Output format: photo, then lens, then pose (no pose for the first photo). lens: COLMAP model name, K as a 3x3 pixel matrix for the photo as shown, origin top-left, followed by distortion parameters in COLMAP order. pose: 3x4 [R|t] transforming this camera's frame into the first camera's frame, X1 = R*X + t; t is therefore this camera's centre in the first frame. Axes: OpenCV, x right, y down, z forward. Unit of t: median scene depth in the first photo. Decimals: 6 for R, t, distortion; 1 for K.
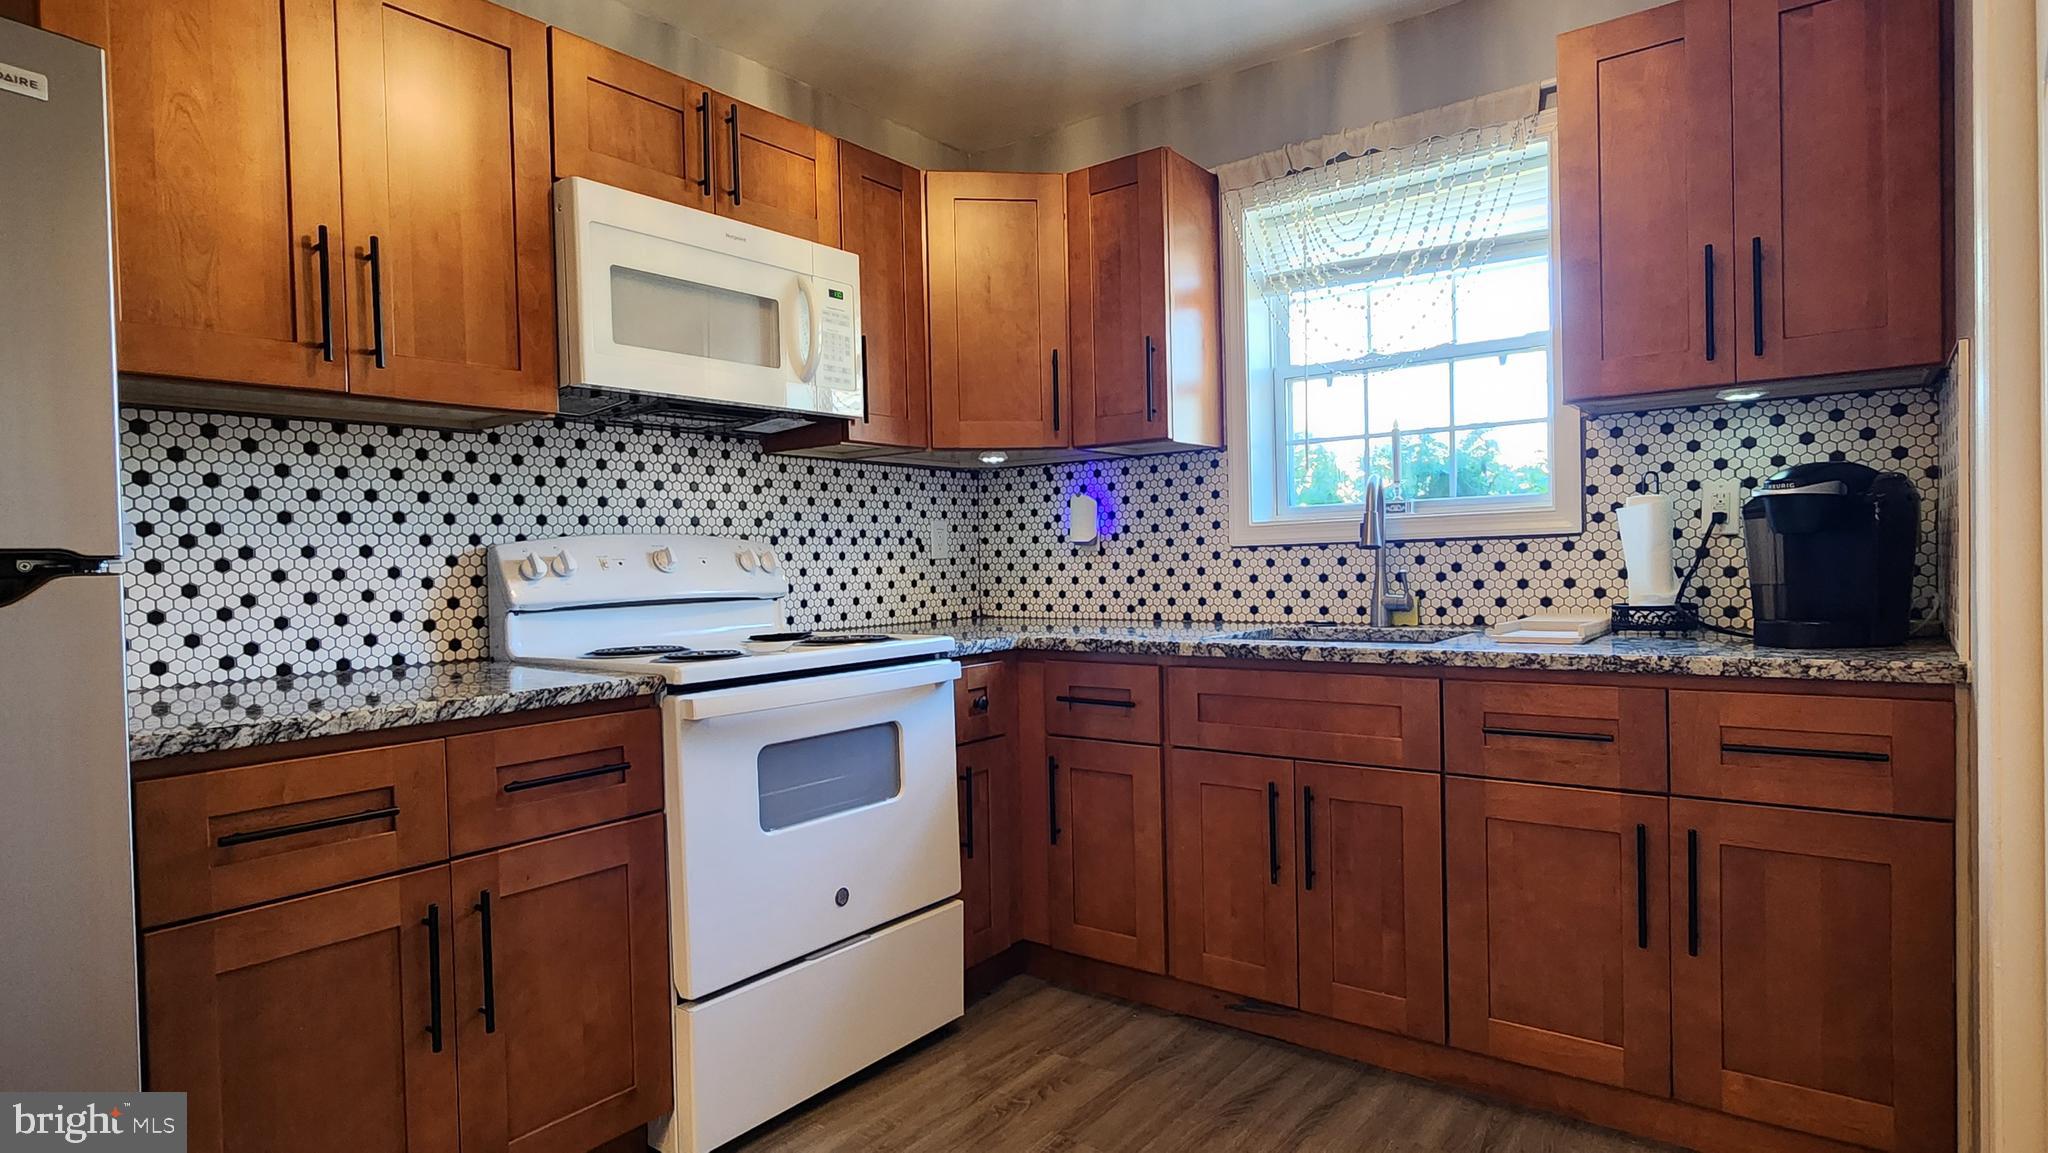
lens RADIAL K [[1090.1, 0, 1009.3], [0, 1090.1, 584.1], [0, 0, 1]] dist [-0.002874, 0.000699]
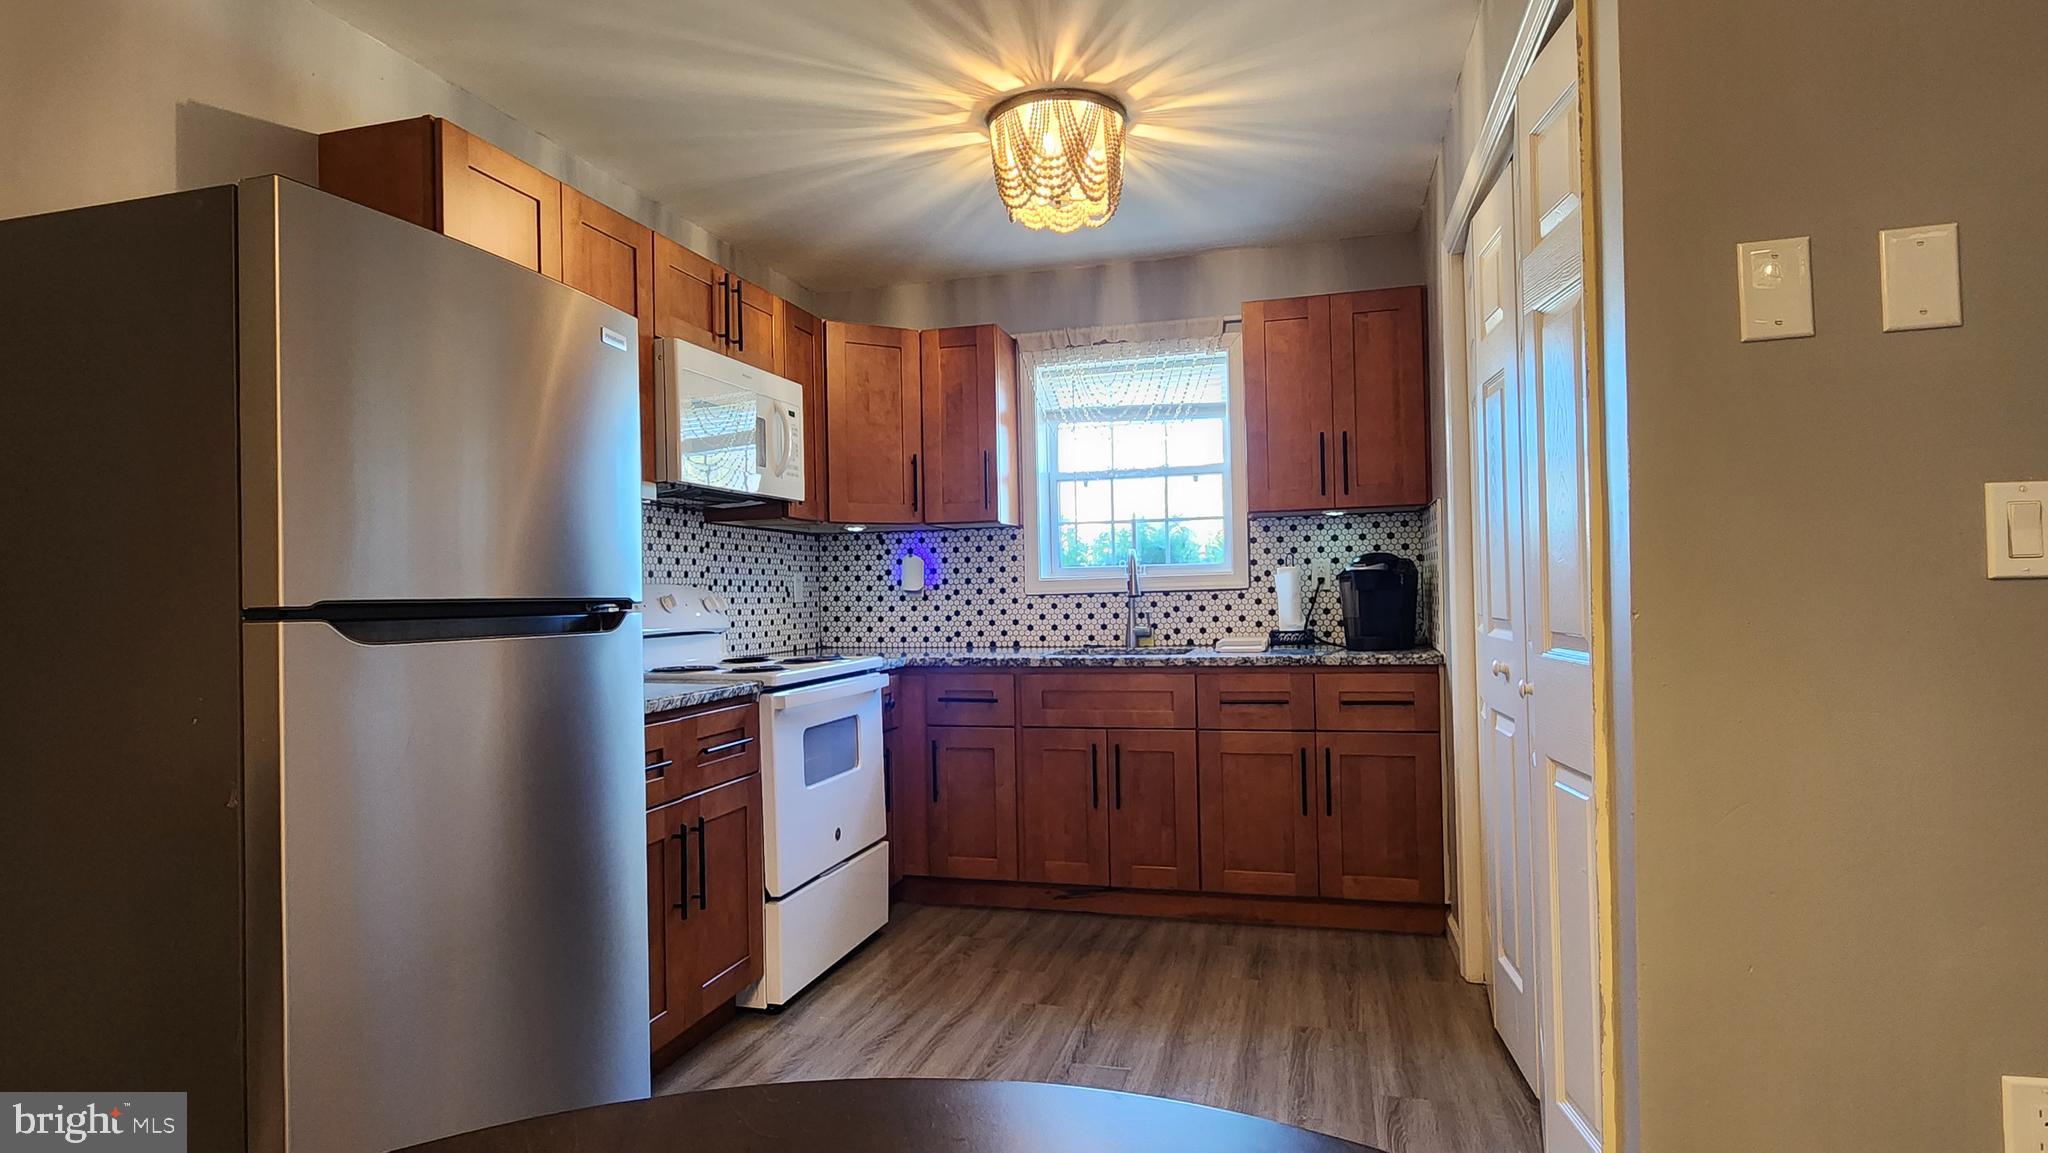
lens RADIAL K [[1090.5, 0, 1011.4], [0, 1090.5, 583.5], [0, 0, 1]] dist [-0.002604, 0.000327]
pose [[0.927336, 0.008680, 0.374130, -0.415634], [0.006500, 0.999207, -0.039294, 0.008747], [-0.374174, 0.038871, 0.926543, -0.389737]]
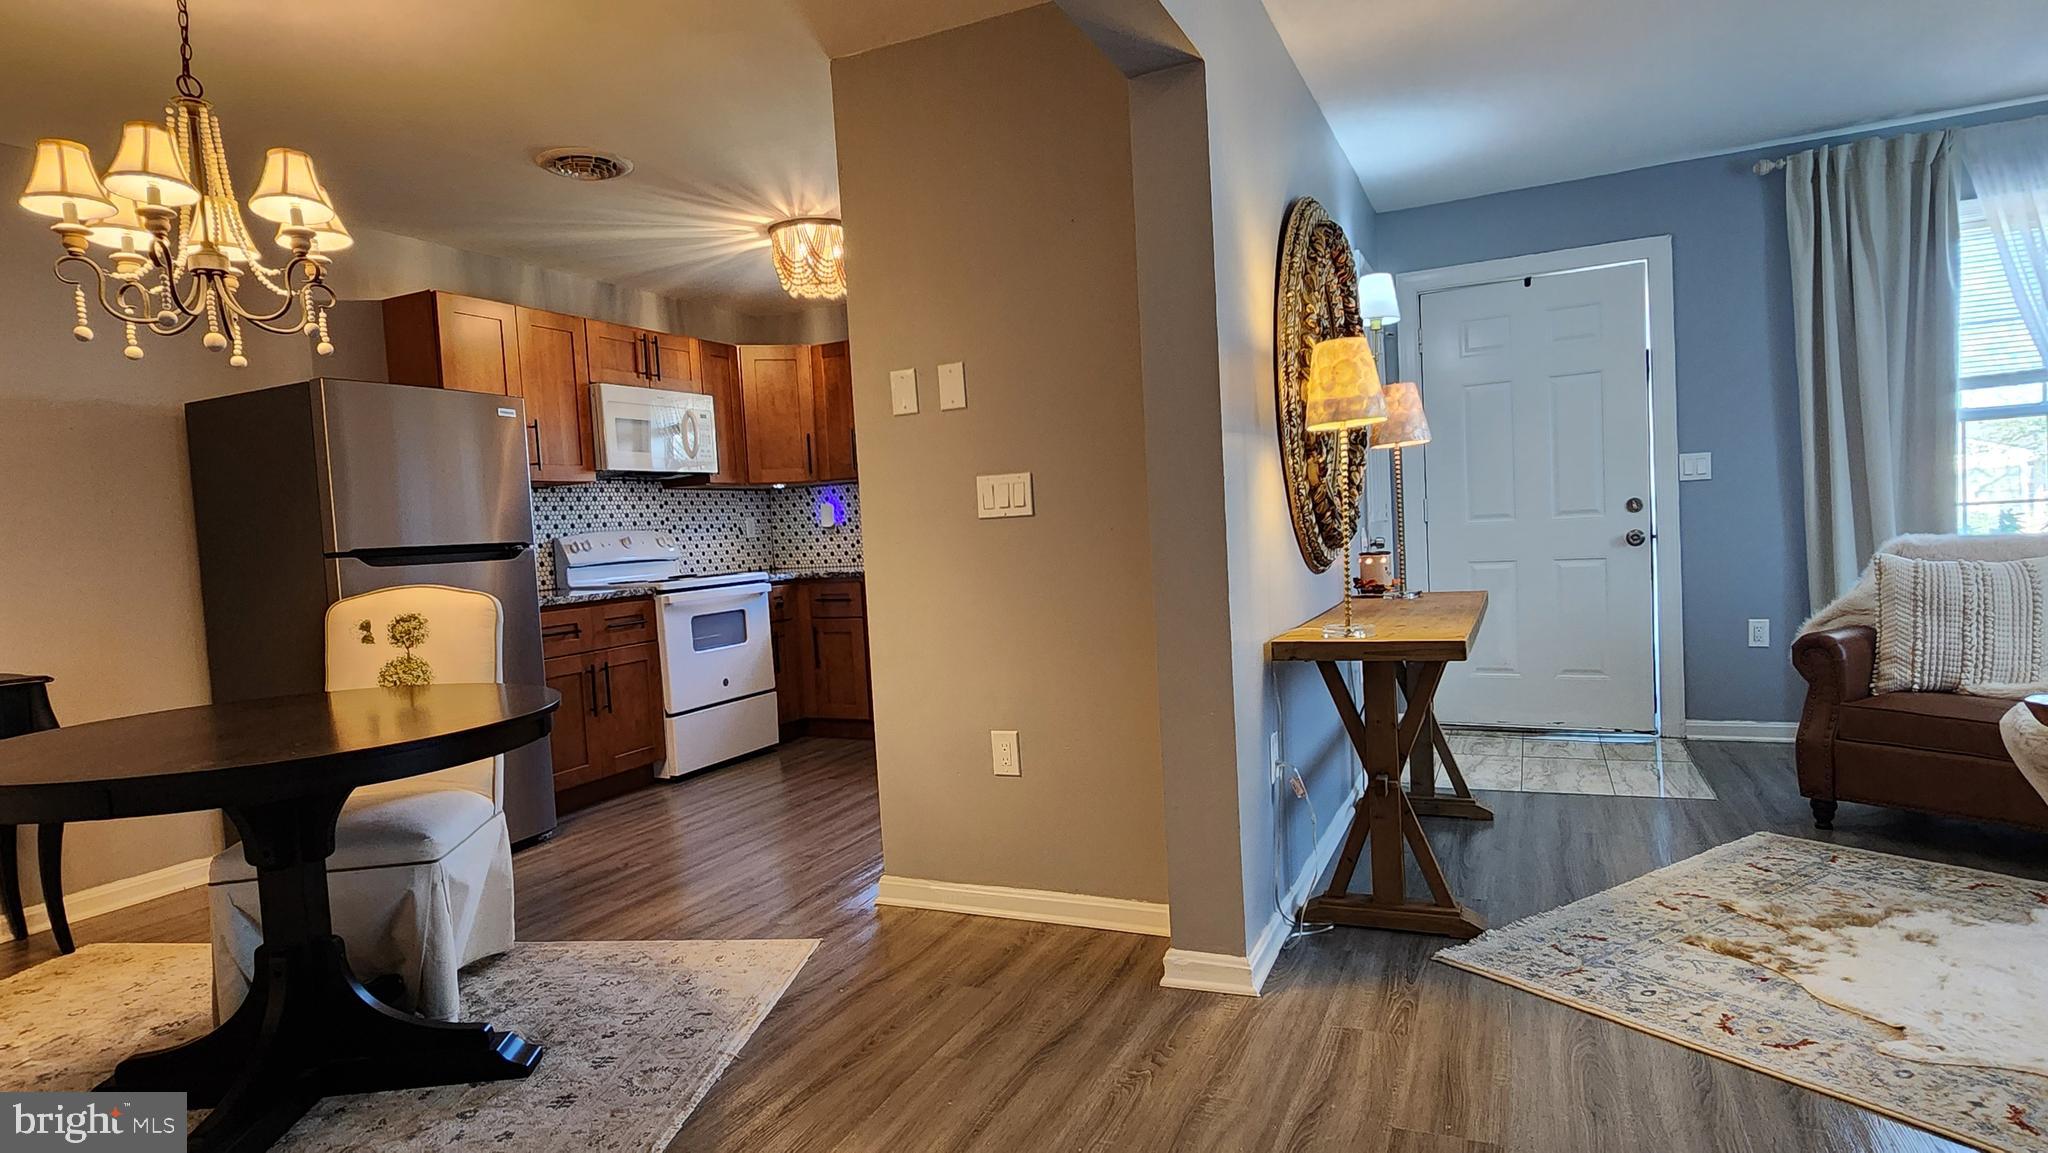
lens RADIAL K [[1090.1, 0, 1009.3], [0, 1090.1, 584.1], [0, 0, 1]] dist [-0.002874, 0.000699]
pose [[0.977600, -0.041890, 0.206262, -0.026437], [0.037228, 0.998957, 0.026435, 0.030187], [-0.207154, -0.018165, 0.978140, -1.221143]]
